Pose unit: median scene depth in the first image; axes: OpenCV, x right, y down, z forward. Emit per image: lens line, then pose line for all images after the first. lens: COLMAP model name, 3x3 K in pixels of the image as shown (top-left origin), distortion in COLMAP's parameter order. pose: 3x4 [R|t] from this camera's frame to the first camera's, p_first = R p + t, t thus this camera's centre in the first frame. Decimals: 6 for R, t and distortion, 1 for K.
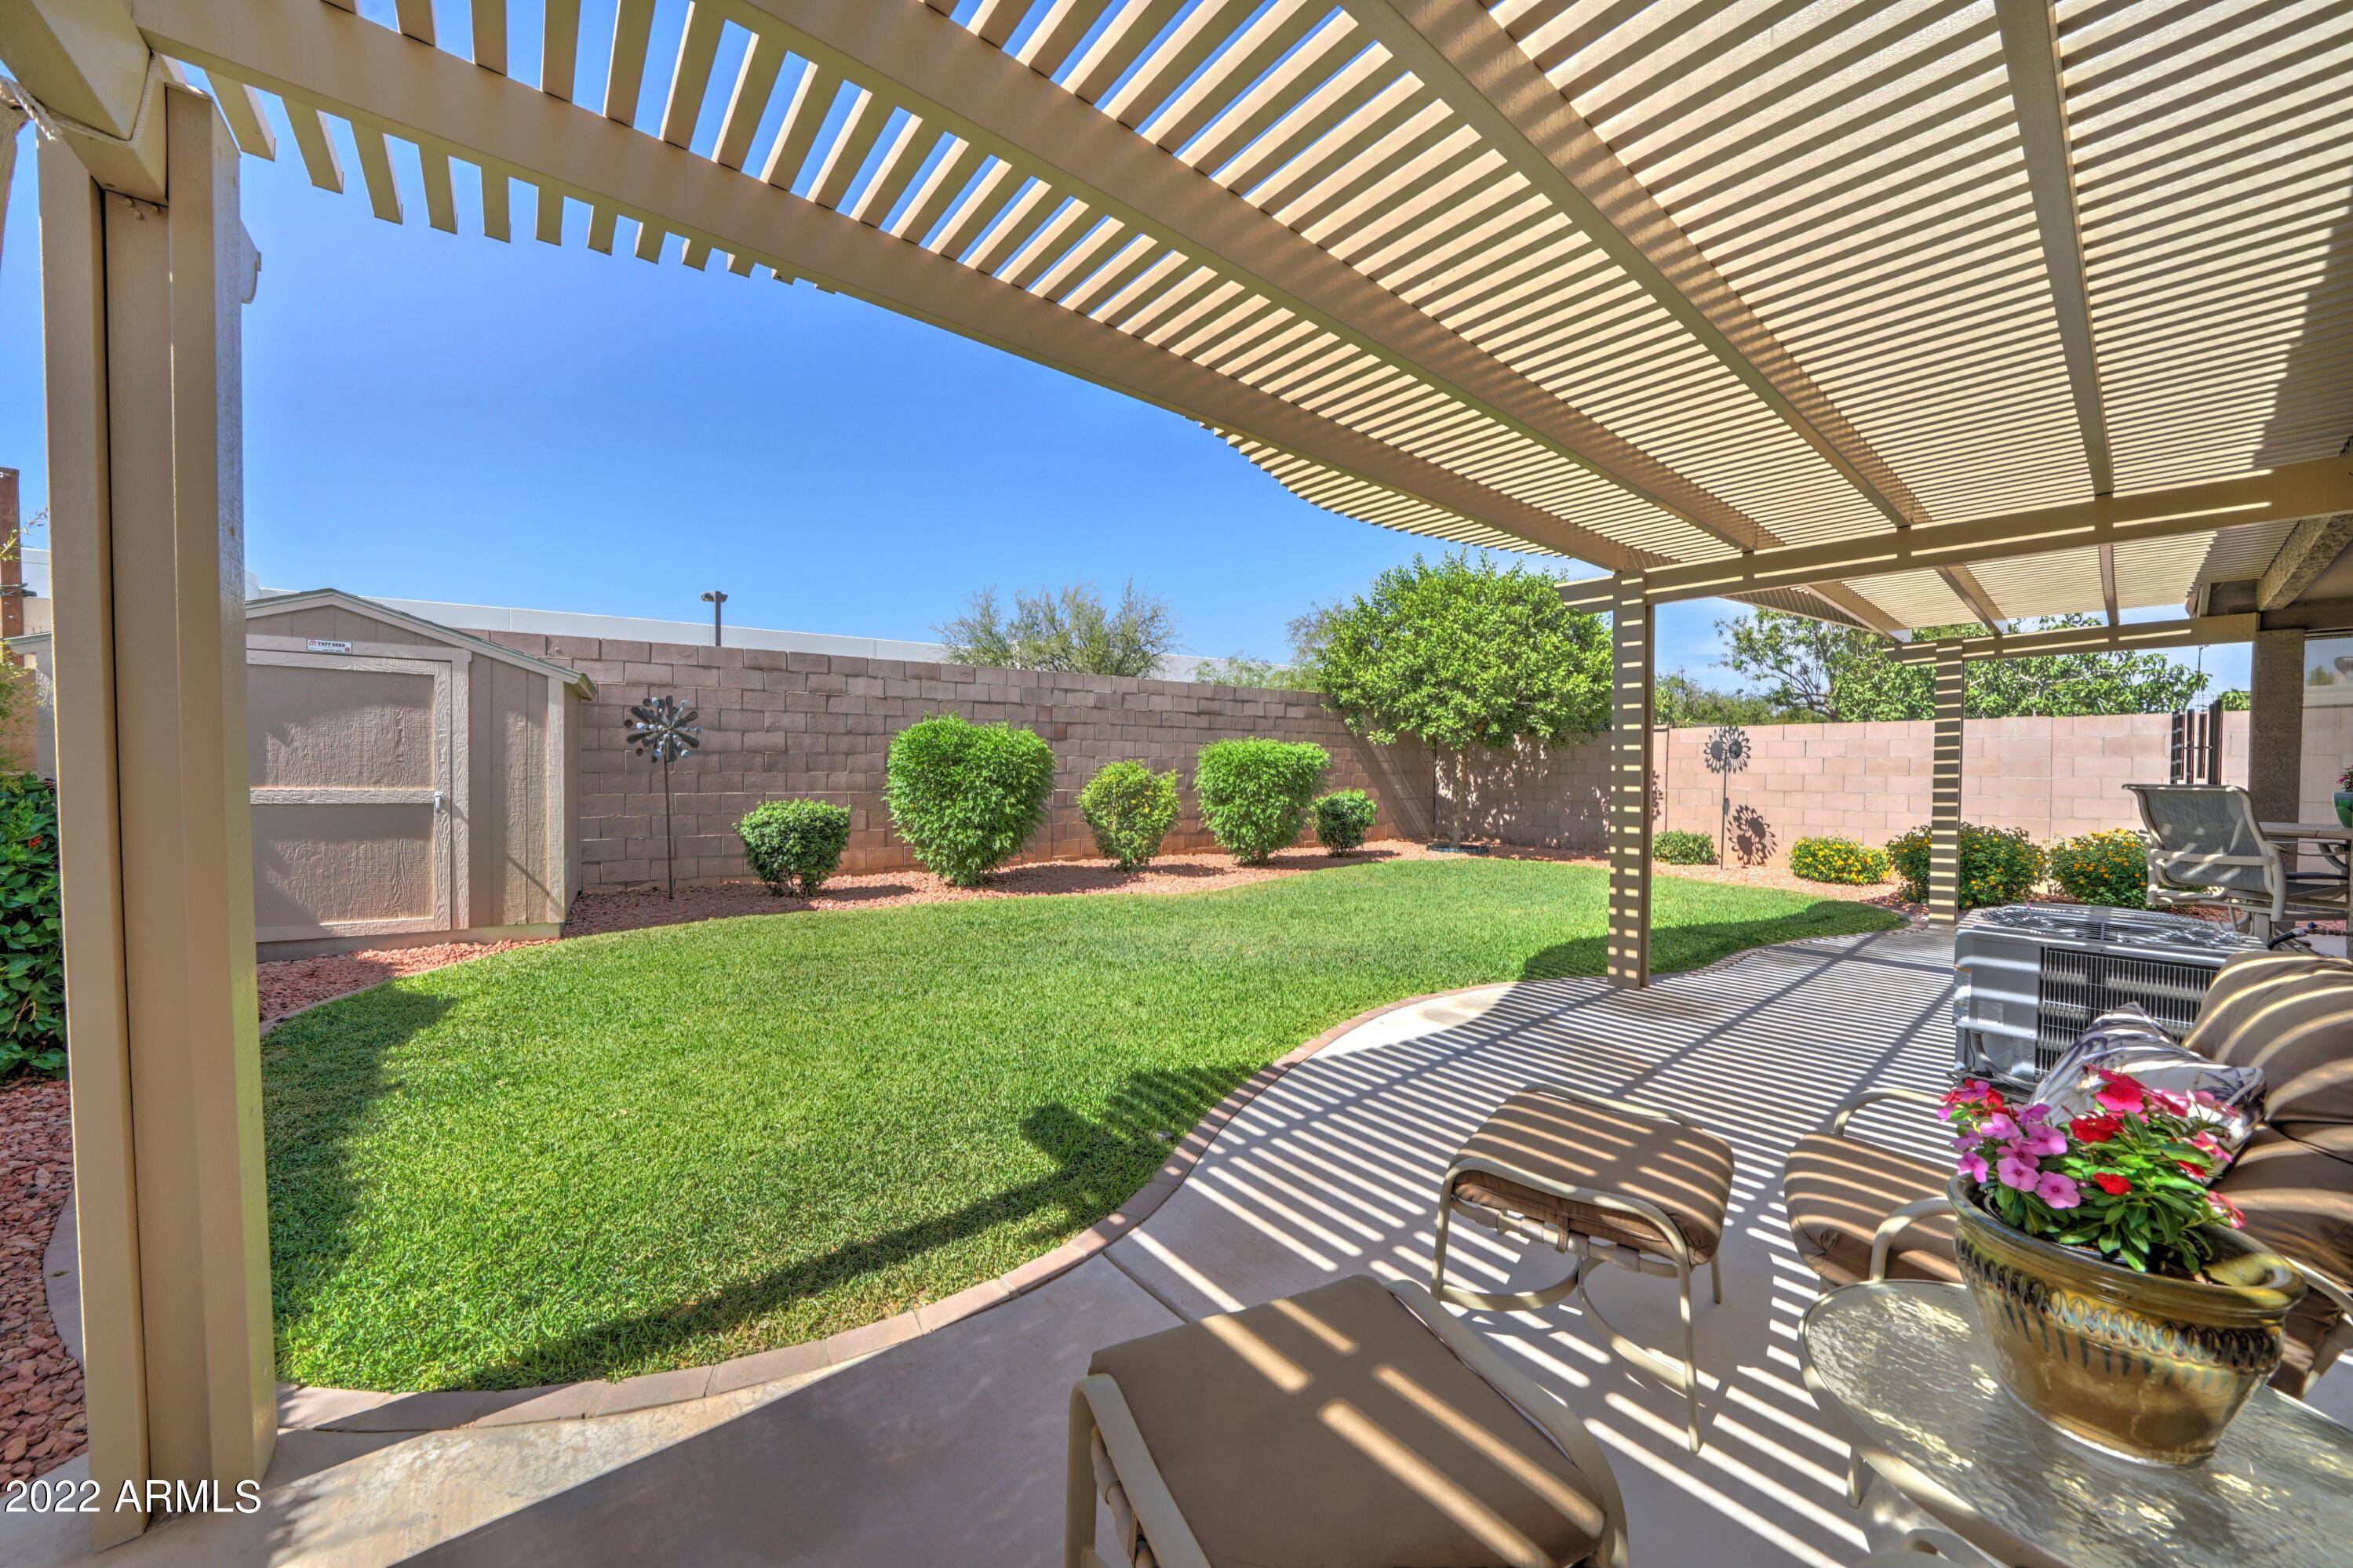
lens RADIAL K [[812.7, 0, 1175.8], [0, 812.7, 770.8], [0, 0, 1]] dist [-0.021258, 0.000880]
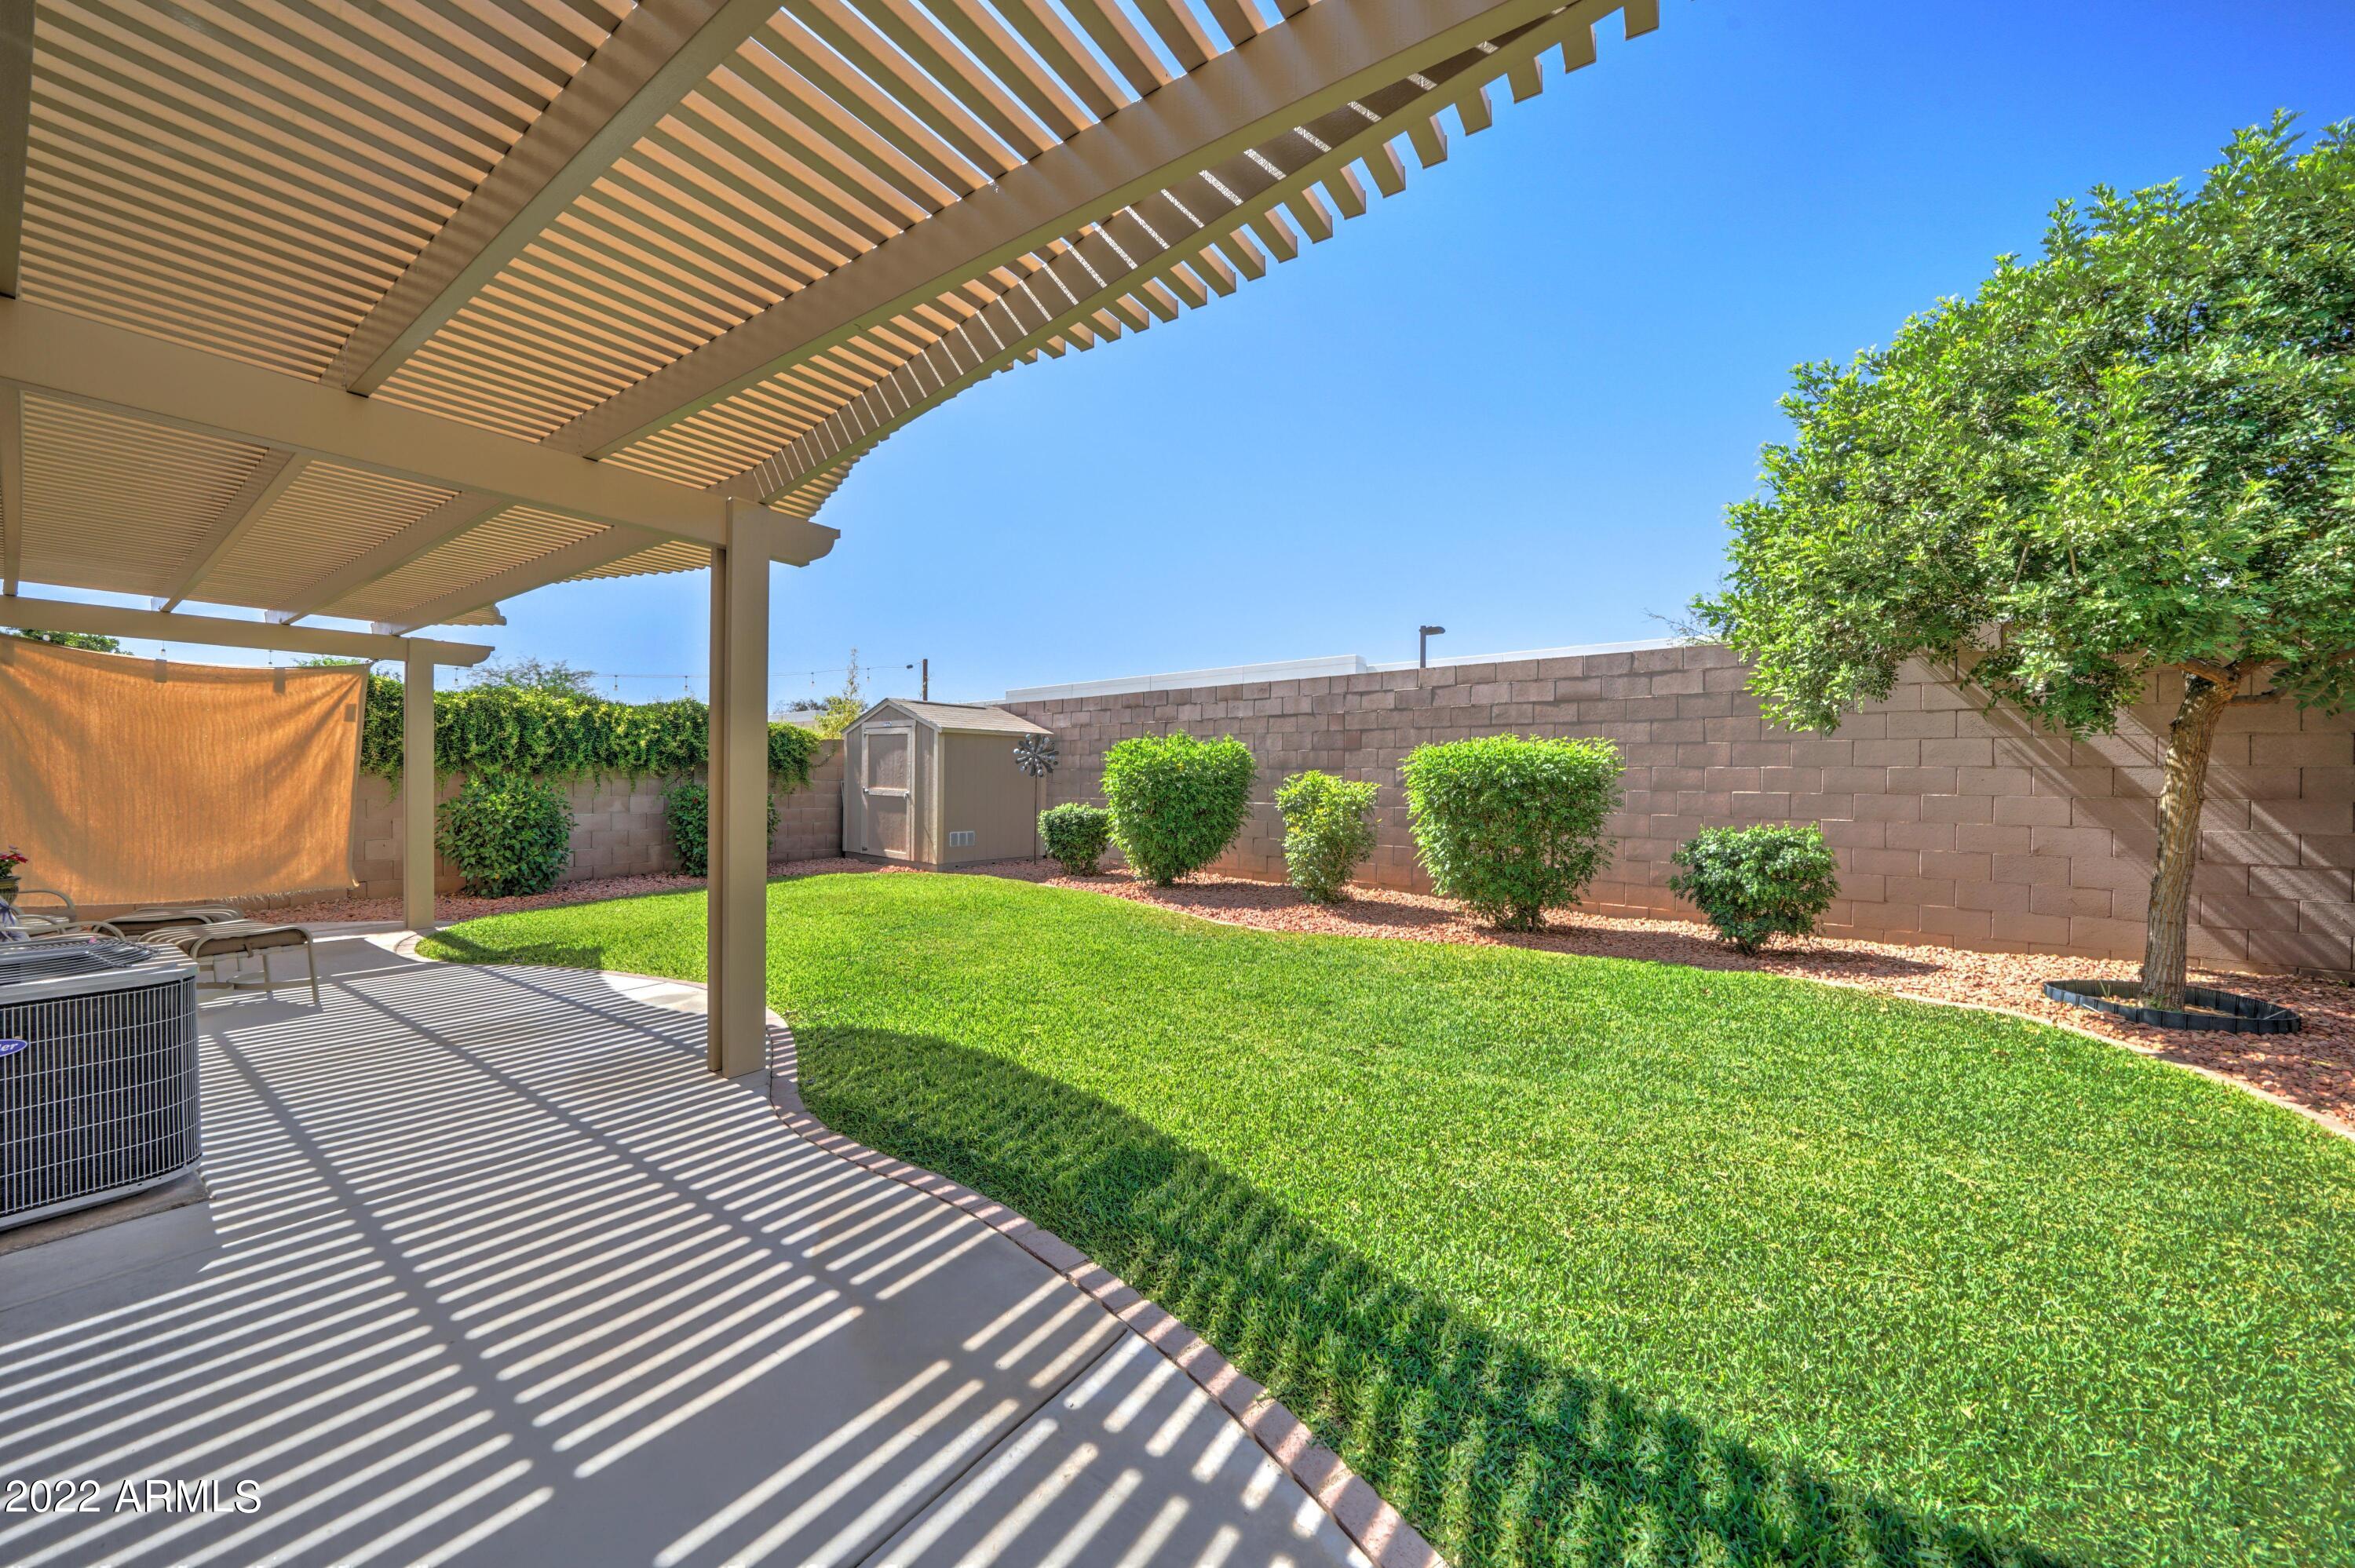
lens RADIAL K [[813.4, 0, 1163.9], [0, 813.4, 783.7], [0, 0, 1]] dist [-0.021258, 0.000880]
pose [[0.291145, 0.002453, -0.956676, 0.662056], [-0.008945, 0.999960, -0.000158, 0.001063], [0.956637, 0.008603, 0.291155, 0.554099]]
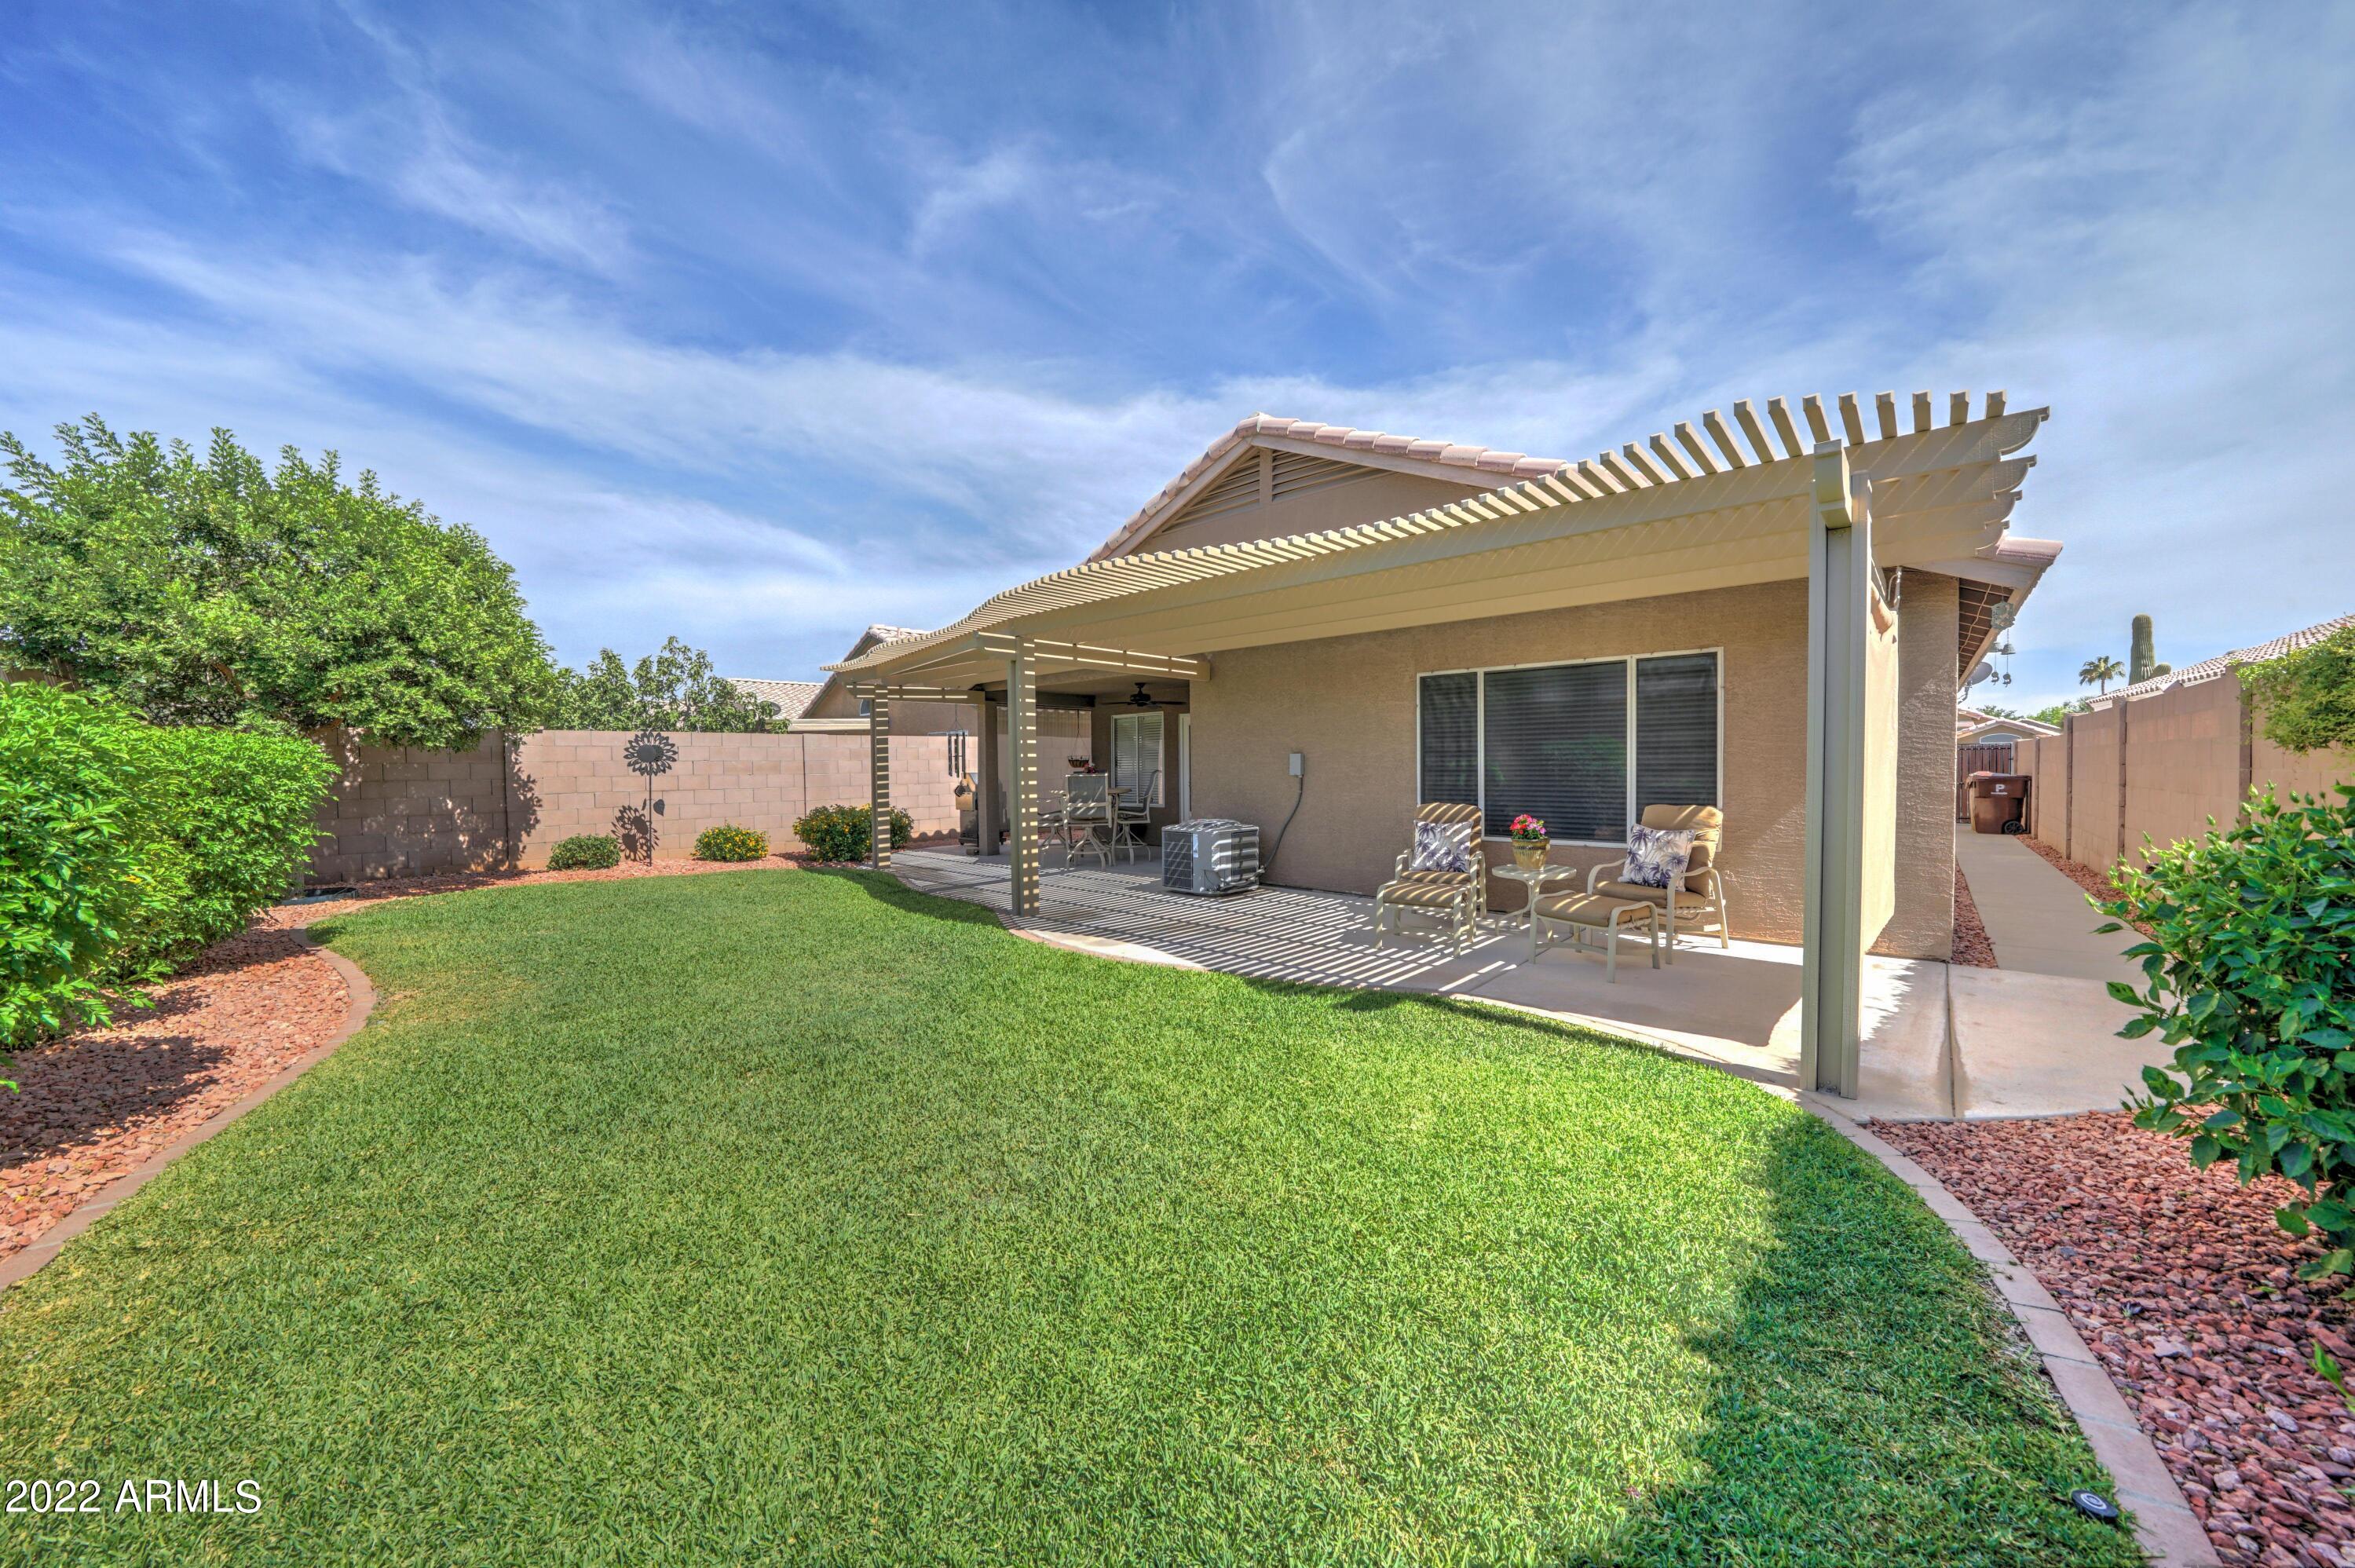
lens RADIAL K [[813.5, 0, 1169.5], [0, 813.5, 784.9], [0, 0, 1]] dist [-0.021258, 0.000880]
pose [[-0.141279, -0.028680, 0.989554, -0.445058], [0.012542, 0.999448, 0.030757, -0.008201], [-0.989890, 0.016756, -0.140842, 0.437266]]
